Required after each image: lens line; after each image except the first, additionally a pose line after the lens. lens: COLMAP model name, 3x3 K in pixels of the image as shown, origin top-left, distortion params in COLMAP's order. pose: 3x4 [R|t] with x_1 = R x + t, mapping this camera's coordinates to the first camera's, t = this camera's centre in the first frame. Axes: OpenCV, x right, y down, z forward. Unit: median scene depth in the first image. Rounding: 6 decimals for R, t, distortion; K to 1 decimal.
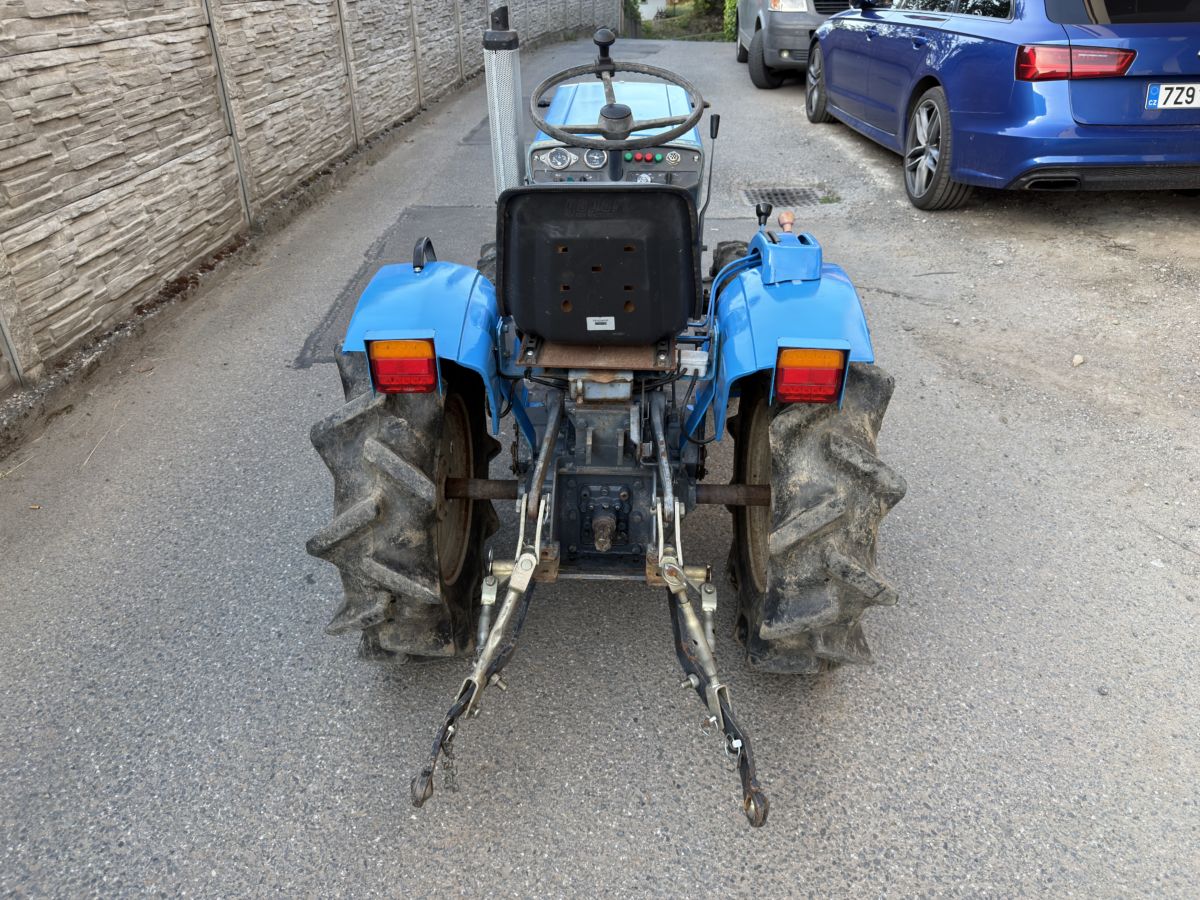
lens RADIAL K [[859.4, 0, 590.5], [0, 859.4, 453.6], [0, 0, 1]] dist [0.026664, -0.026980]
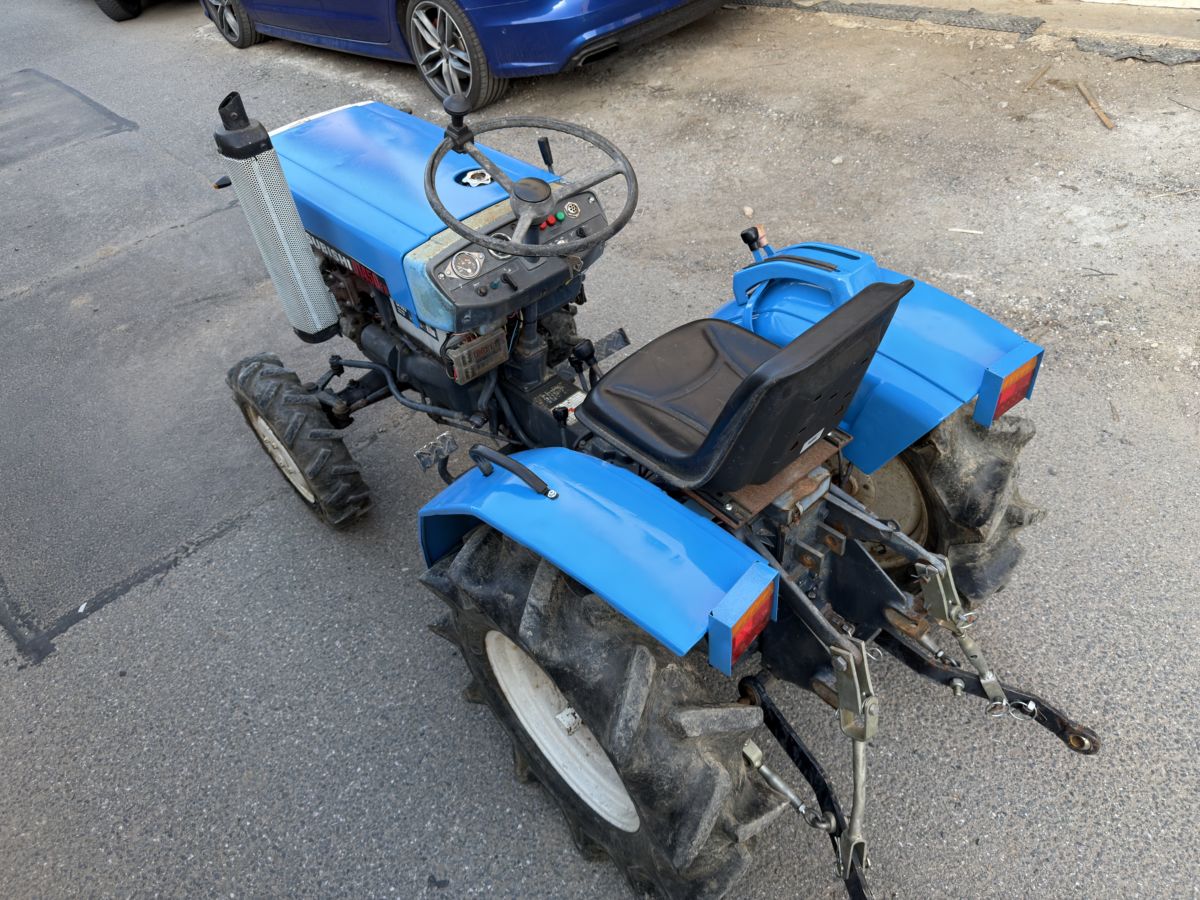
lens RADIAL K [[859.4, 0, 599.4], [0, 859.4, 456.7], [0, 0, 1]] dist [0.026664, -0.026980]
pose [[0.707879, -0.527355, 0.469898, -0.417262], [0.456687, 0.849218, 0.265079, -0.347561], [-0.538837, 0.026953, 0.841979, 0.268080]]
